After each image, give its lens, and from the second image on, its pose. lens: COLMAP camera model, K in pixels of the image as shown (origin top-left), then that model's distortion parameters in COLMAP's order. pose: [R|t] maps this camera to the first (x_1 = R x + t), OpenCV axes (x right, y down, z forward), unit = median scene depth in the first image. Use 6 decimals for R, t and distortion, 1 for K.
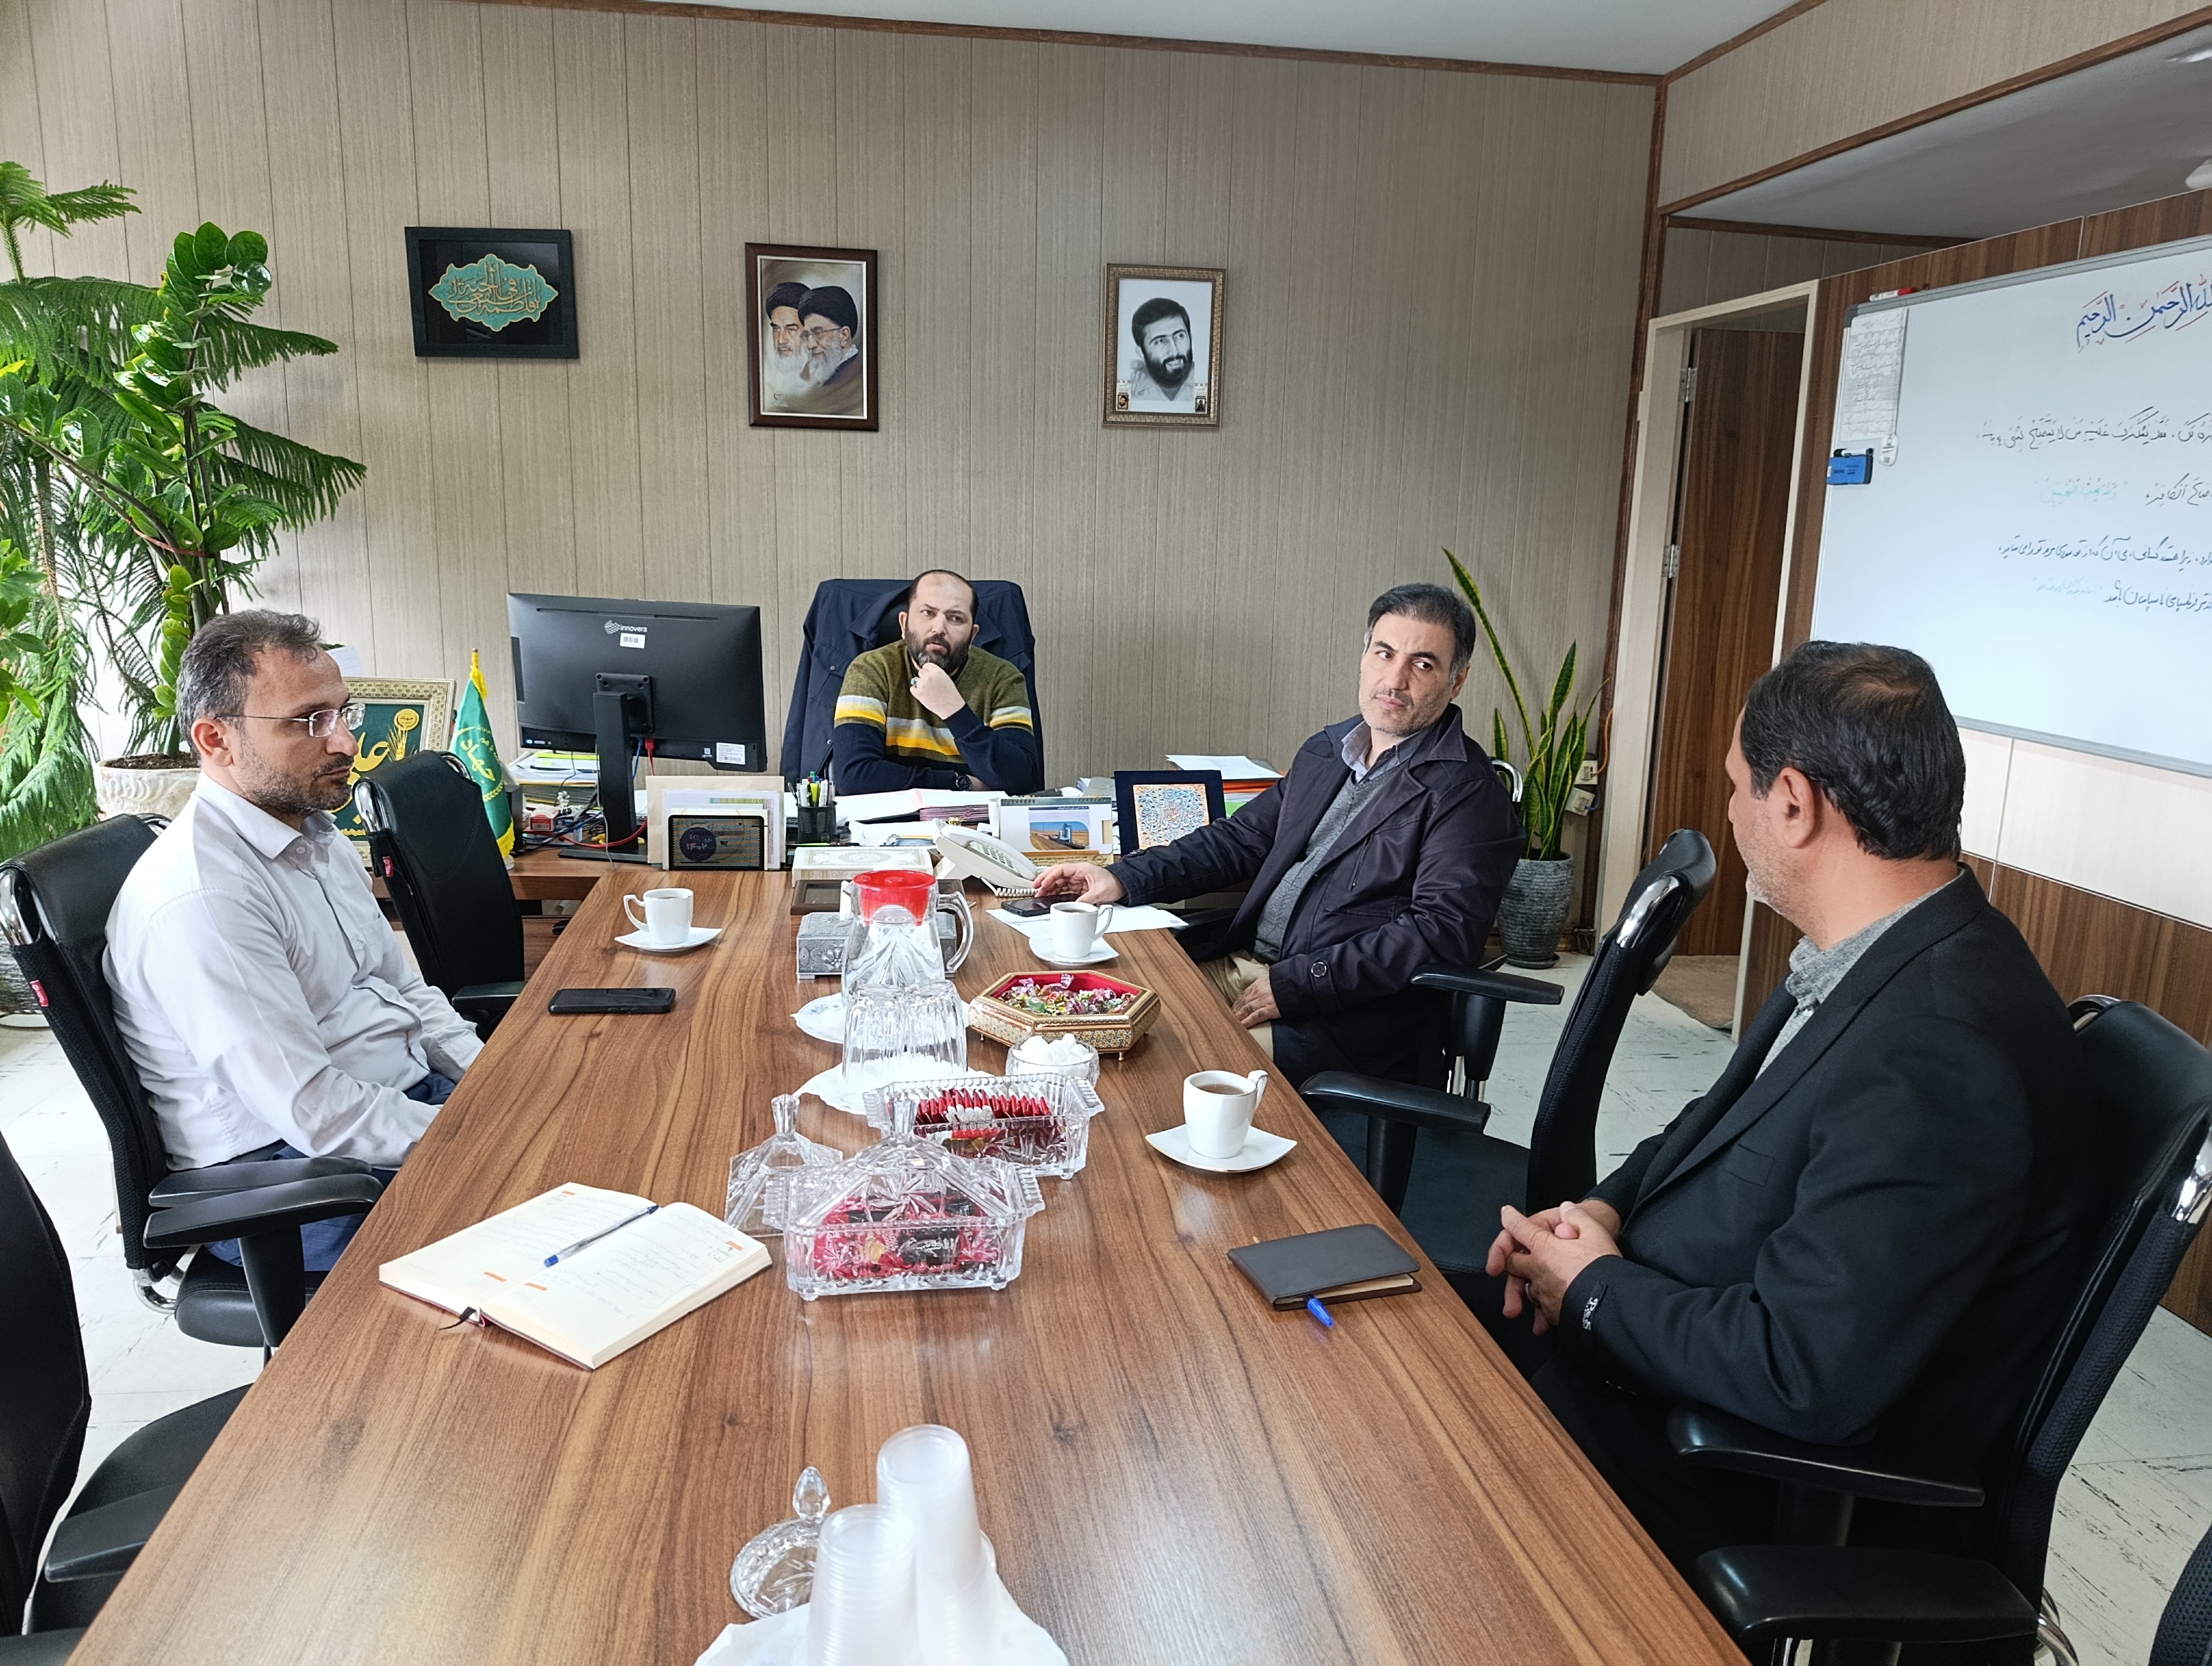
lens RADIAL K [[1519.6, 0, 1106.0], [0, 1519.6, 833.0], [0, 0, 1]] dist [0.072648, -0.130885]
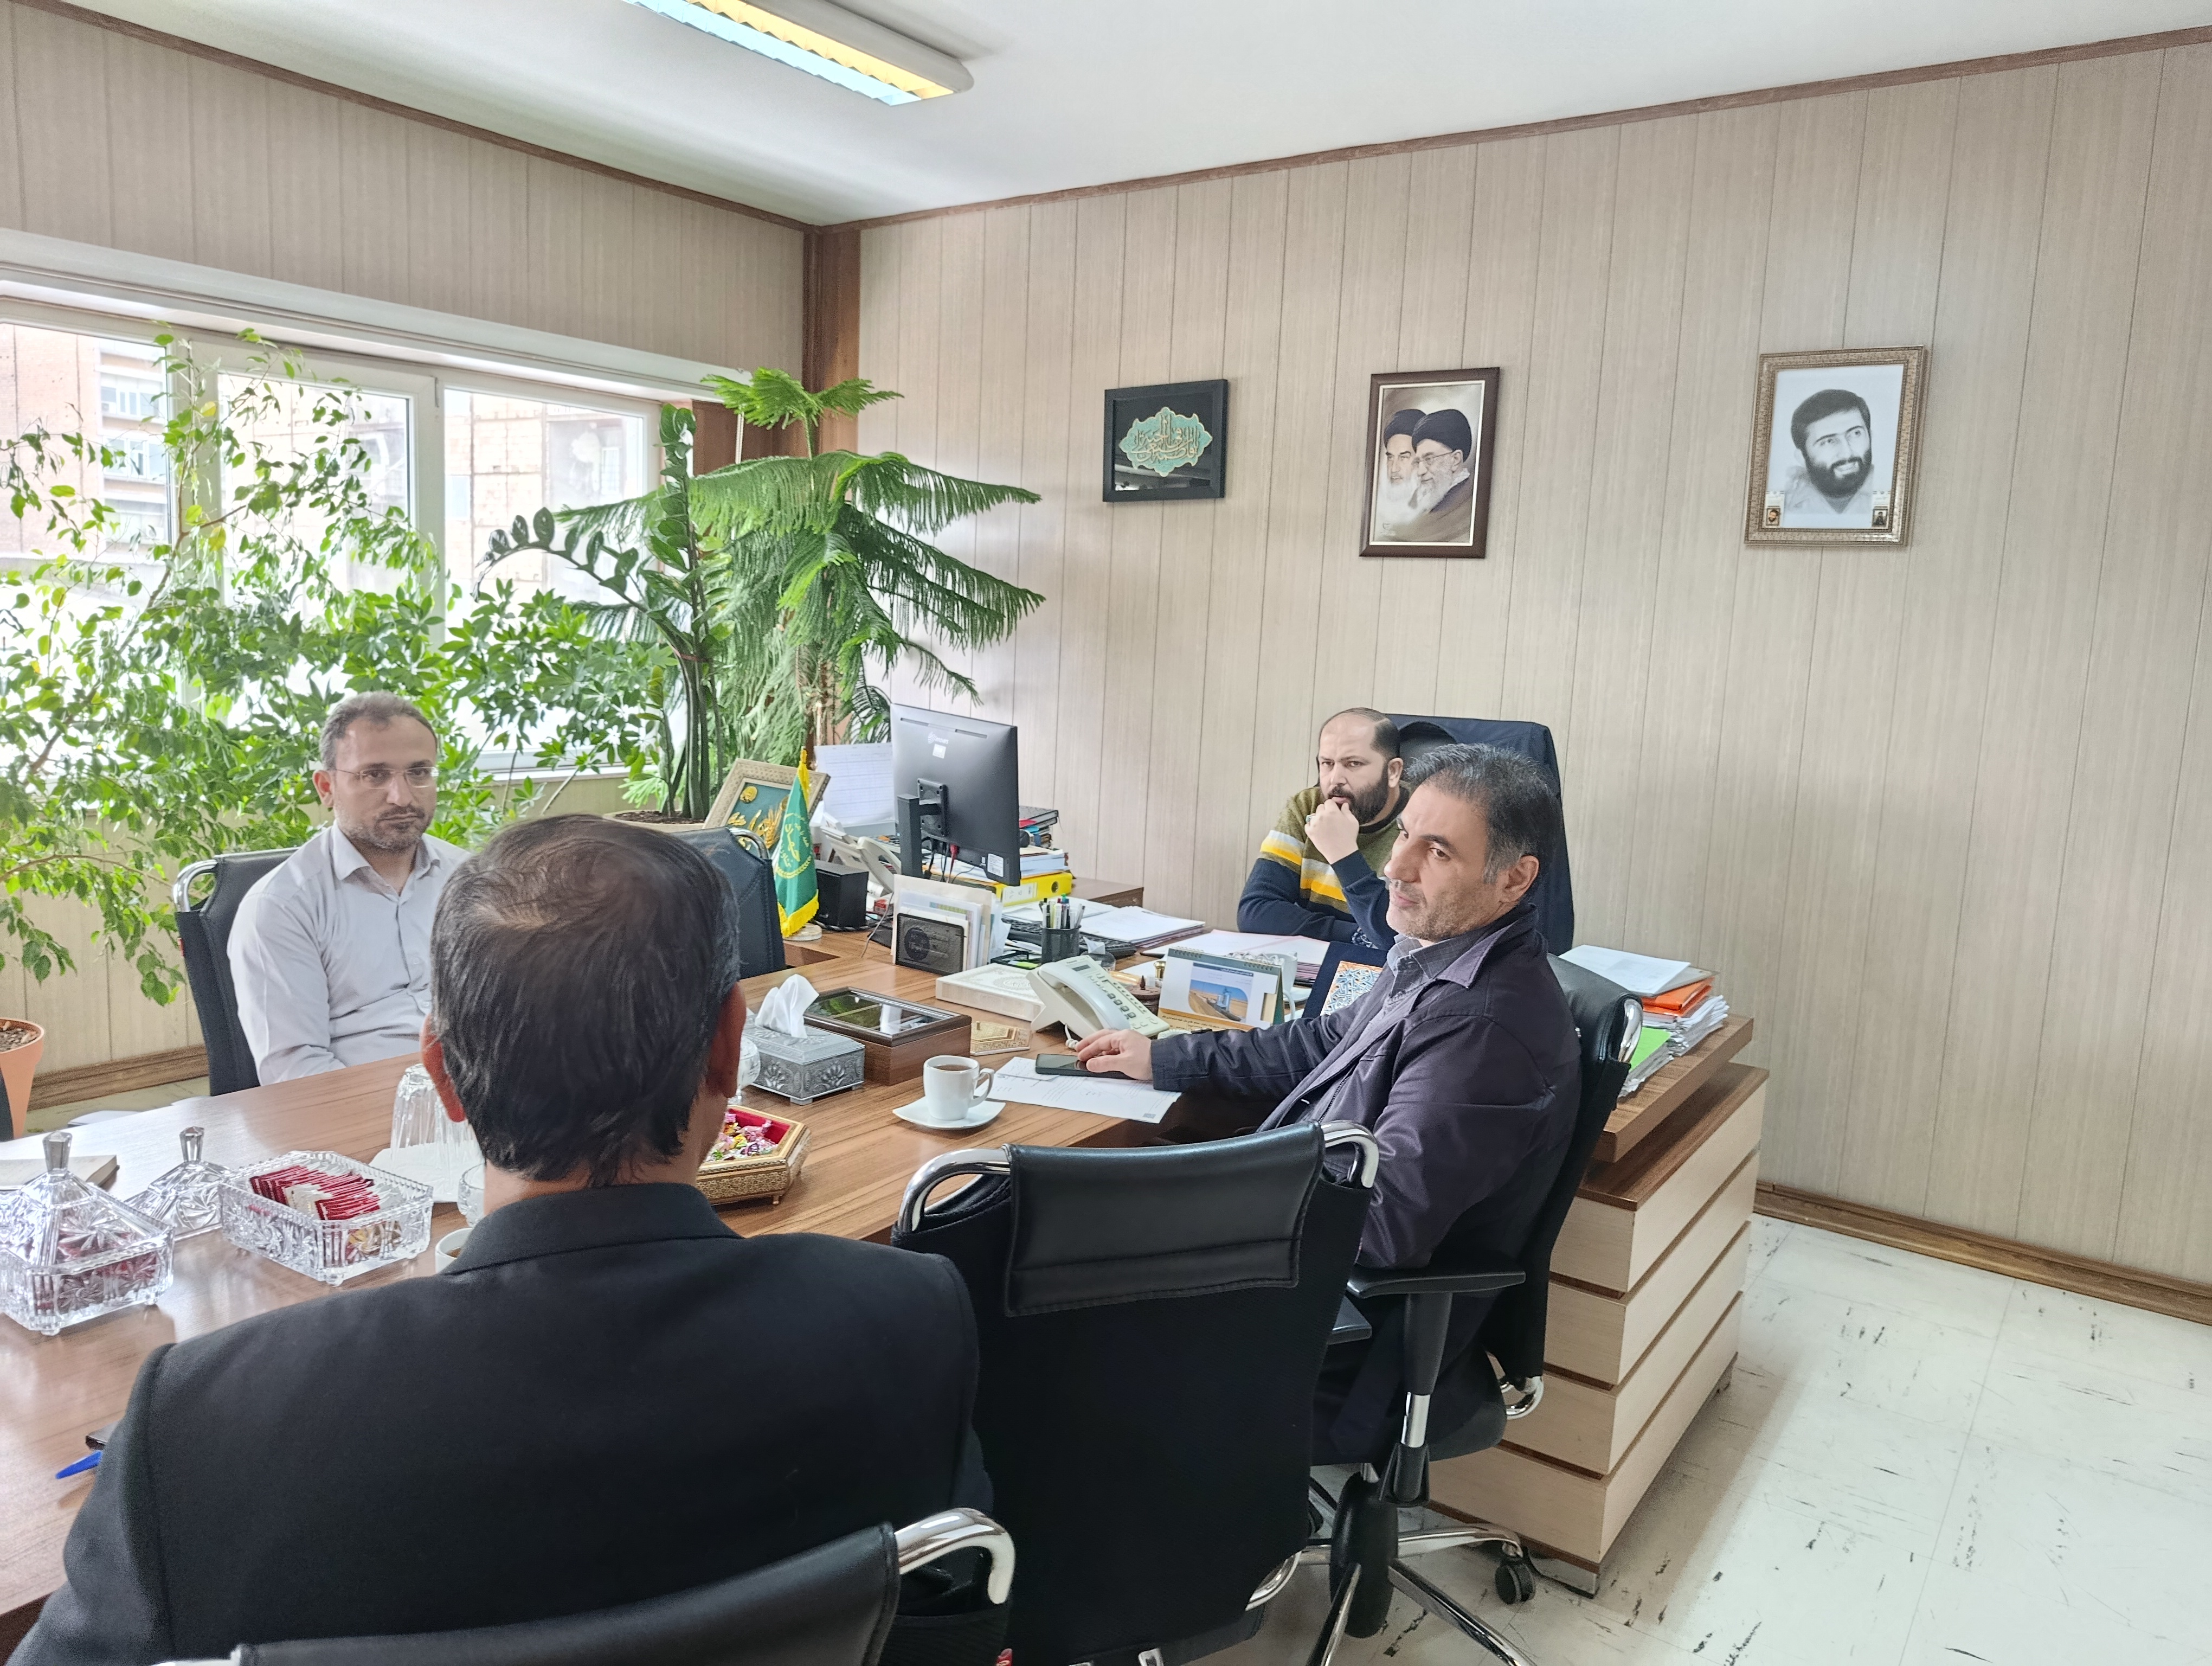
lens RADIAL K [[1519.6, 0, 1106.0], [0, 1519.6, 833.0], [0, 0, 1]] dist [0.072648, -0.130885]
pose [[0.737598, 0.104812, -0.667056, 0.321960], [-0.164121, 0.986083, -0.026537, -0.038265], [0.654991, 0.129052, 0.744535, 0.188769]]
